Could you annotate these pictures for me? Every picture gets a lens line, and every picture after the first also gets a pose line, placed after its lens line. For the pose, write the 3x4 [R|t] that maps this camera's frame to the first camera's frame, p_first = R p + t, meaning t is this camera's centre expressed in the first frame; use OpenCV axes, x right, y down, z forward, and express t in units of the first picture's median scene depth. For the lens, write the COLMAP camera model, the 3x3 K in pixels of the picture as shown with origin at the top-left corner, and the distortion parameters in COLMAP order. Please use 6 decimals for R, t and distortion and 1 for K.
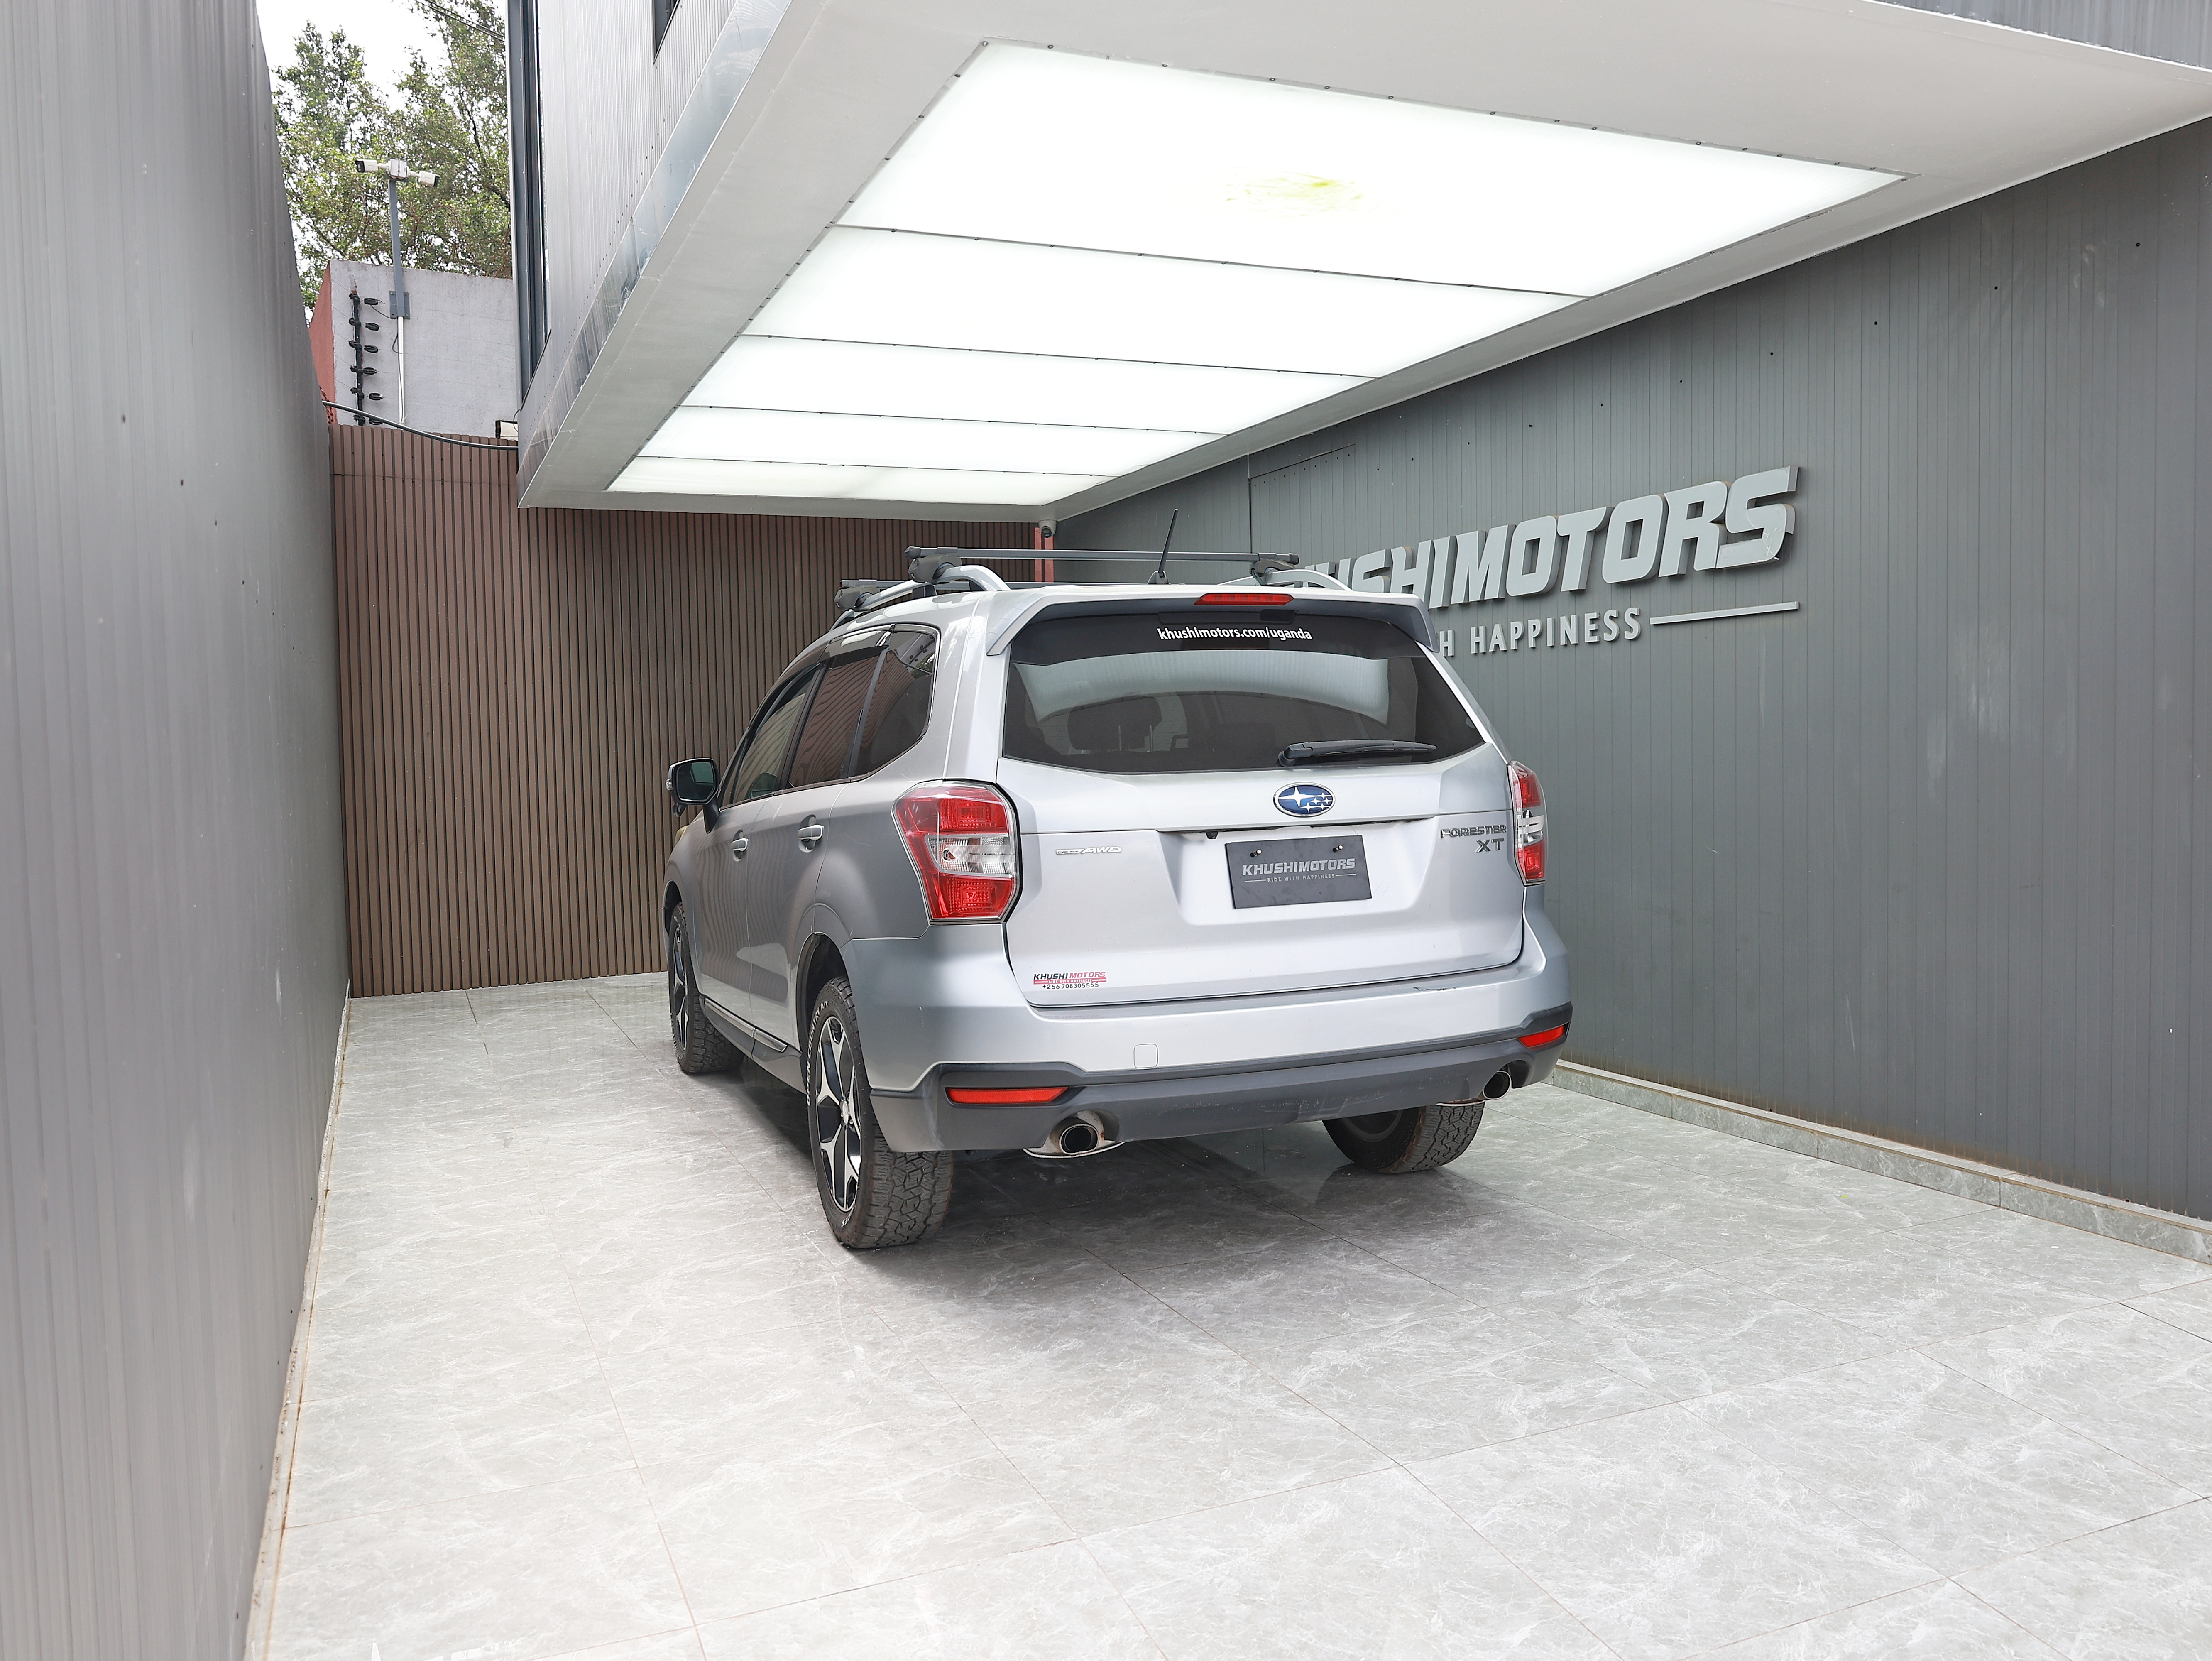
lens RADIAL K [[1687.5, 0, 1125.9], [0, 1687.5, 836.8], [0, 0, 1]] dist [-0.006527, -0.000371]
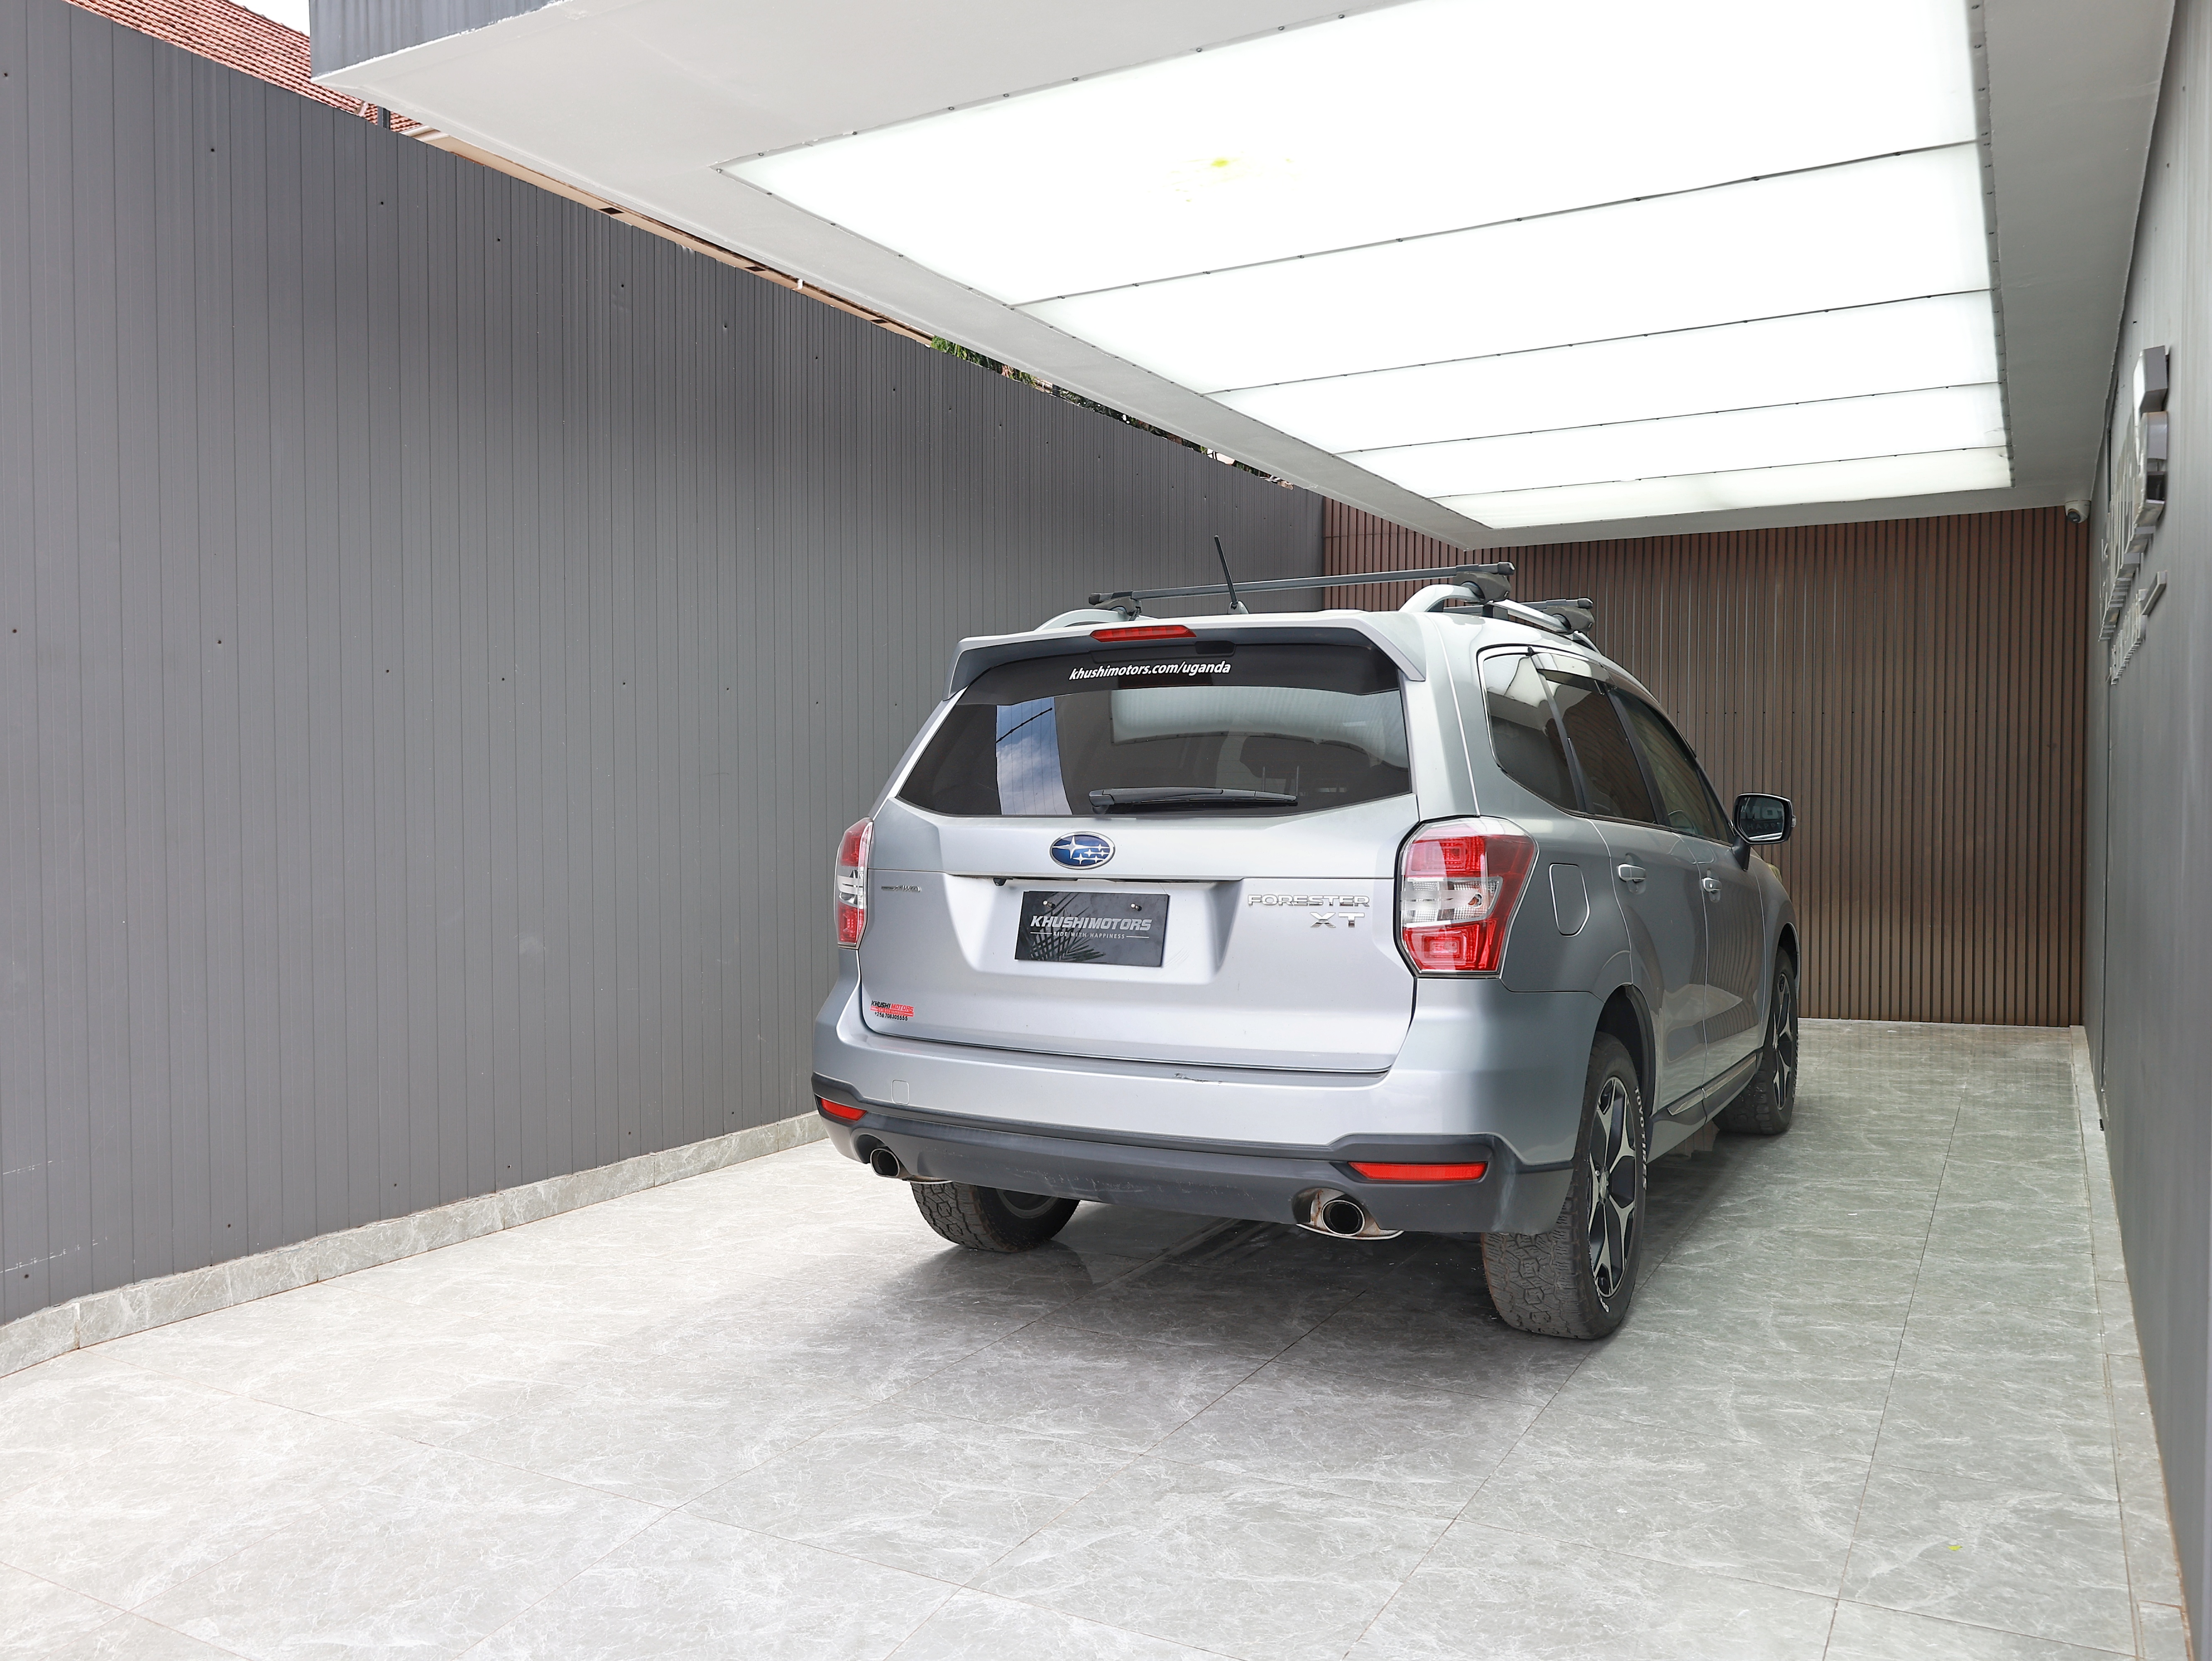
lens RADIAL K [[1697.8, 0, 1105.4], [0, 1697.8, 835.8], [0, 0, 1]] dist [-0.000815, -0.001632]
pose [[0.606593, 0.040159, -0.793998, 0.831761], [-0.052391, 0.998572, 0.010480, -0.040707], [0.793284, 0.035241, 0.607831, 0.429249]]
